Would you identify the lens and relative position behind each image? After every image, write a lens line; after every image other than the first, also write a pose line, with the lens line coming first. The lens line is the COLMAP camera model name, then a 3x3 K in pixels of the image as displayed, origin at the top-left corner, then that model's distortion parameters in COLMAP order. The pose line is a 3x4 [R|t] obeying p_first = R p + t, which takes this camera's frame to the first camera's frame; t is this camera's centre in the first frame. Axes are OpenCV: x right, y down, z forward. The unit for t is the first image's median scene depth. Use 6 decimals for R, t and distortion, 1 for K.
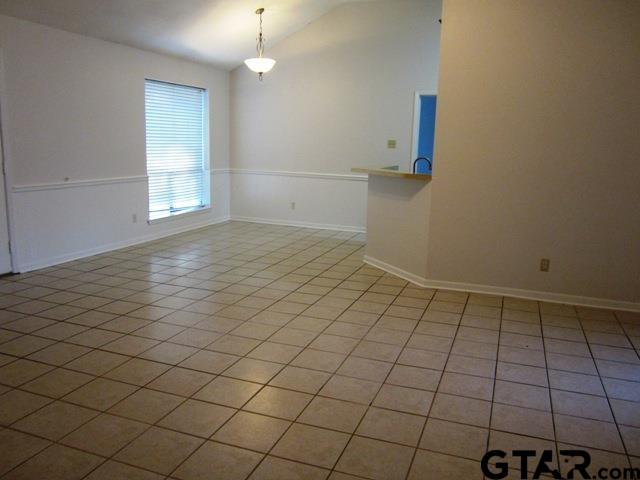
lens RADIAL K [[537.1, 0, 319.4], [0, 537.1, 240.6], [0, 0, 1]] dist [-0.044771, 0.025899]
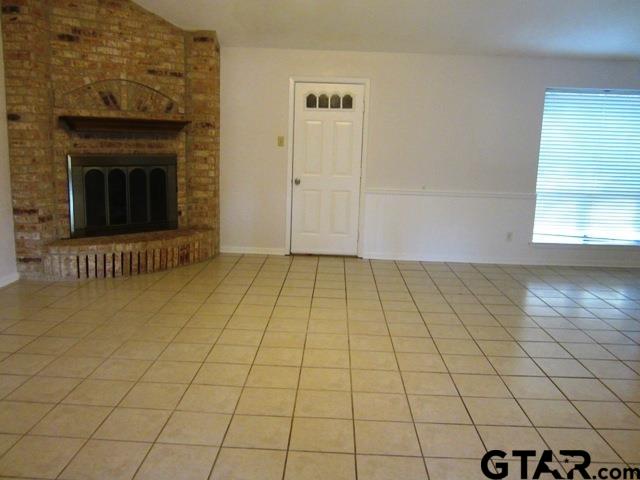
lens RADIAL K [[537.1, 0, 319.4], [0, 537.1, 238.8], [0, 0, 1]] dist [-0.044771, 0.025899]
pose [[0.318095, 0.147592, -0.936500, 0.520232], [-0.191623, 0.977429, 0.088955, -0.068493], [0.928492, 0.151159, 0.339197, 0.427663]]
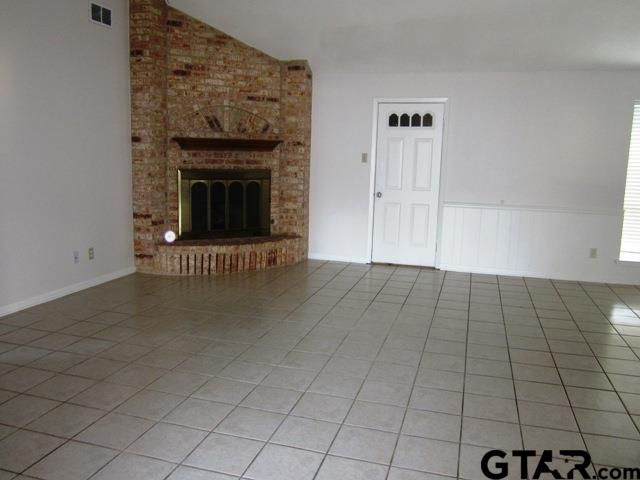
lens RADIAL K [[537.1, 0, 321.8], [0, 537.1, 238.8], [0, 0, 1]] dist [-0.044771, 0.025899]
pose [[0.063648, 0.121453, -0.990554, 0.630237], [-0.200255, 0.973933, 0.106548, -0.083945], [0.977674, 0.191582, 0.086311, 0.537414]]
